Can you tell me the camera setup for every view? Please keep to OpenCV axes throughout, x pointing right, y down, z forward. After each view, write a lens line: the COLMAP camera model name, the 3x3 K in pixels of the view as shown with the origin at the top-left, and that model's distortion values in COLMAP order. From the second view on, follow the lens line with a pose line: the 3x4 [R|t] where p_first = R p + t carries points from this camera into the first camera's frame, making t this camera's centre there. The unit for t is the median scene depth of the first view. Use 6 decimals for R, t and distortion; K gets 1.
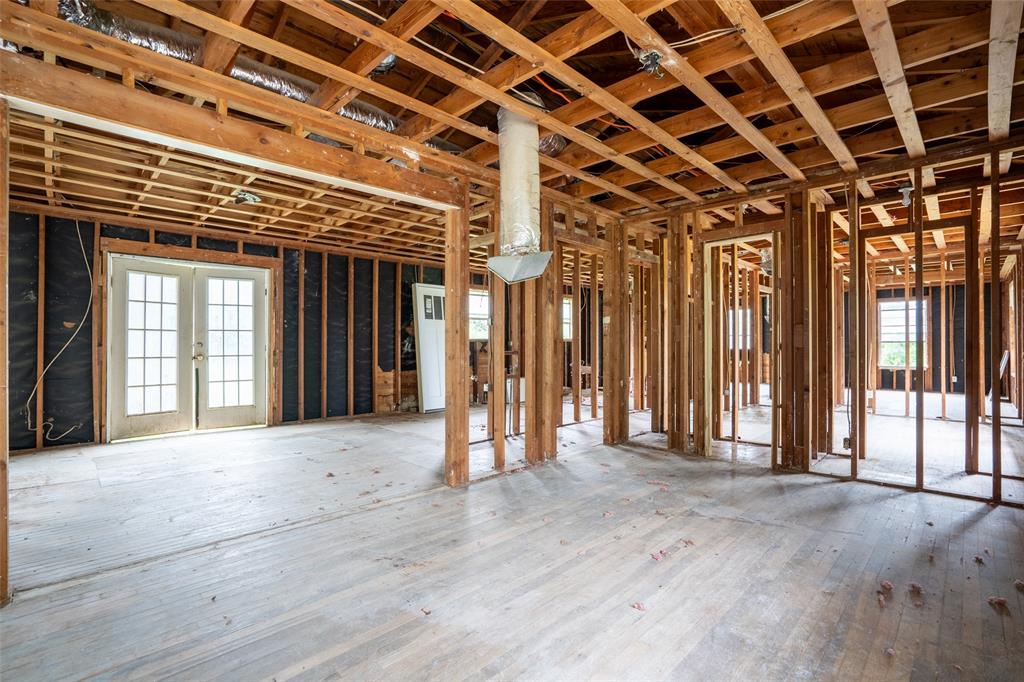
lens RADIAL K [[473.1, 0, 512.7], [0, 473.1, 343.6], [0, 0, 1]] dist [-0.042500, 0.009805]
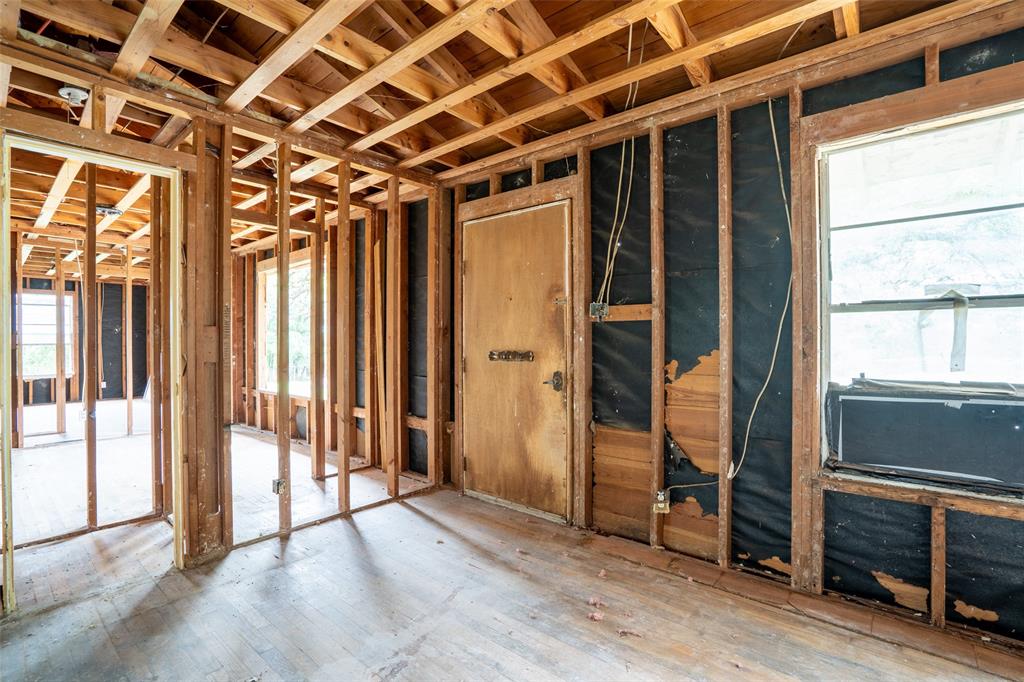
lens RADIAL K [[473.1, 0, 506.4], [0, 473.1, 343.0], [0, 0, 1]] dist [-0.042500, 0.009805]
pose [[-0.073300, 0.000945, 0.997310, -0.090713], [-0.001915, 0.999998, -0.001088, -0.026059], [-0.997308, -0.001990, -0.073298, 0.894879]]
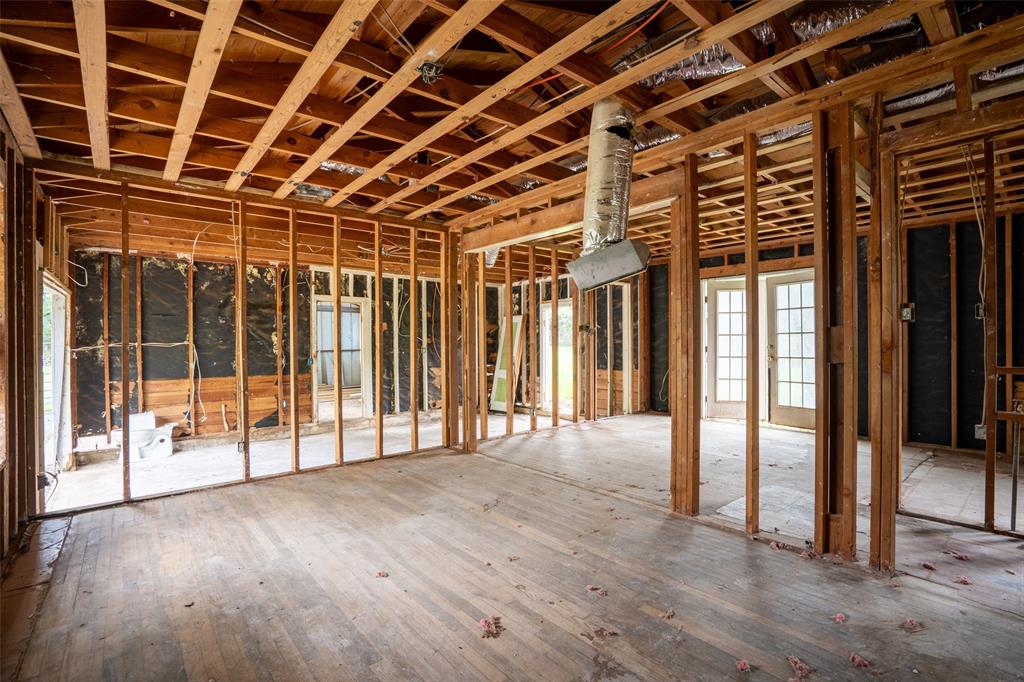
lens RADIAL K [[473.1, 0, 511.6], [0, 473.1, 340.7], [0, 0, 1]] dist [-0.042500, 0.009805]
pose [[-0.085559, -0.002926, -0.996329, 0.985460], [0.011336, 0.999928, -0.003910, -0.029077], [0.996269, -0.011629, -0.085520, 0.973882]]
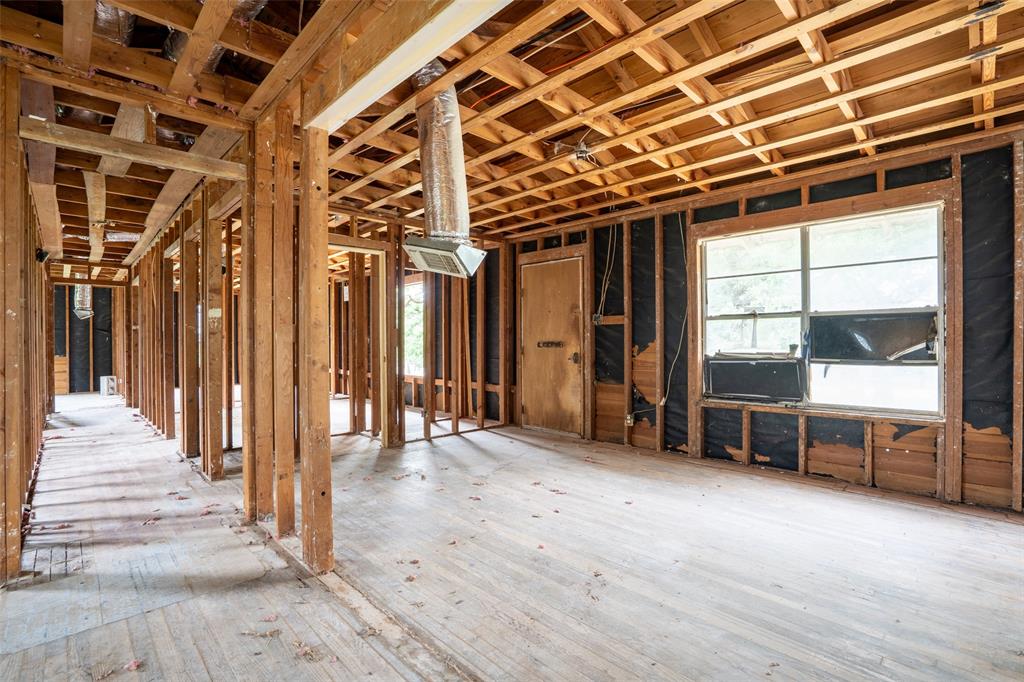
lens RADIAL K [[473.1, 0, 511.8], [0, 473.1, 343.4], [0, 0, 1]] dist [-0.042500, 0.009805]
pose [[0.009166, -0.000780, 0.999958, -0.943304], [0.000191, 1.000000, 0.000778, -0.002294], [-0.999958, 0.000184, 0.009166, 0.942803]]
